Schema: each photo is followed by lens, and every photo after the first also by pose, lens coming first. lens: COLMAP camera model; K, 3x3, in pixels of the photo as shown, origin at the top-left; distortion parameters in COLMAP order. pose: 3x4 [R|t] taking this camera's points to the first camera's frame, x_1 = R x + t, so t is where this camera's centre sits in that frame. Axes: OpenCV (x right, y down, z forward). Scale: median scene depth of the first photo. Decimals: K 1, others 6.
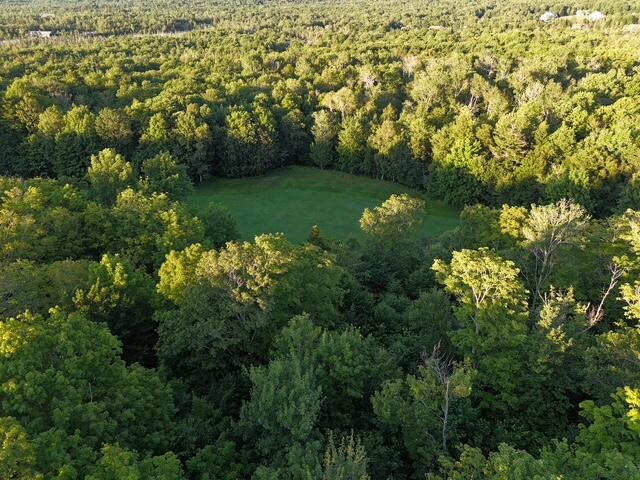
lens RADIAL K [[468.4, 0, 319.3], [0, 468.4, 240.1], [0, 0, 1]] dist [0.075948, -0.072148]
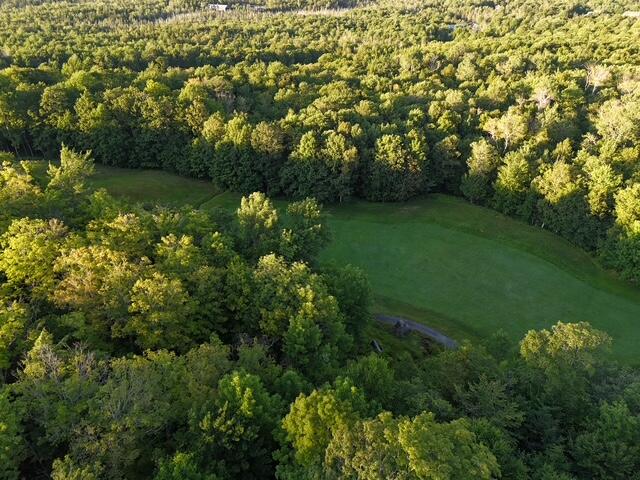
lens RADIAL K [[468.4, 0, 319.3], [0, 468.4, 240.1], [0, 0, 1]] dist [0.075948, -0.072148]
pose [[0.953346, 0.161267, -0.255195, -0.031679], [-0.148539, 0.986530, 0.068516, -0.106221], [0.262806, -0.027413, 0.964459, 0.045500]]
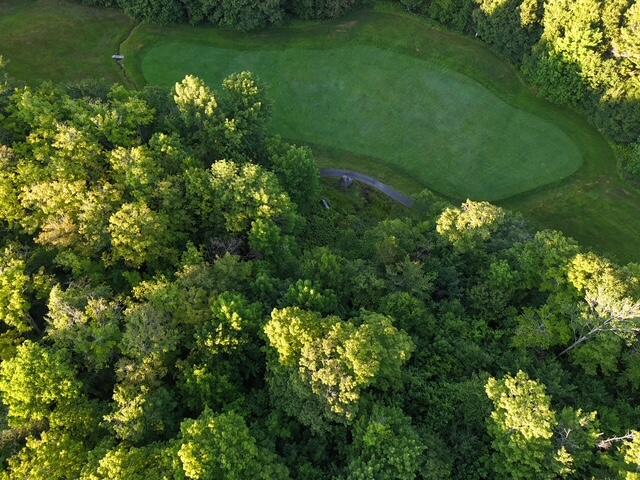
lens RADIAL K [[468.4, 0, 319.3], [0, 468.4, 240.1], [0, 0, 1]] dist [0.075948, -0.072148]
pose [[0.989972, 0.118299, -0.077210, -0.041412], [-0.060918, 0.850628, 0.522228, -0.254878], [0.127456, -0.512287, 0.849304, 0.020887]]
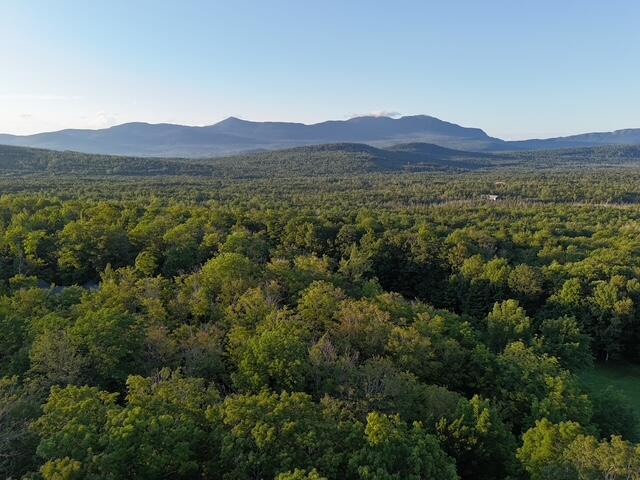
lens RADIAL K [[468.4, 0, 319.3], [0, 468.4, 240.1], [0, 0, 1]] dist [0.075948, -0.072148]
pose [[0.668396, 0.135928, -0.731280, 0.007182], [-0.361090, 0.918833, -0.159249, 0.002902], [0.650278, 0.370500, 0.663226, -0.005842]]
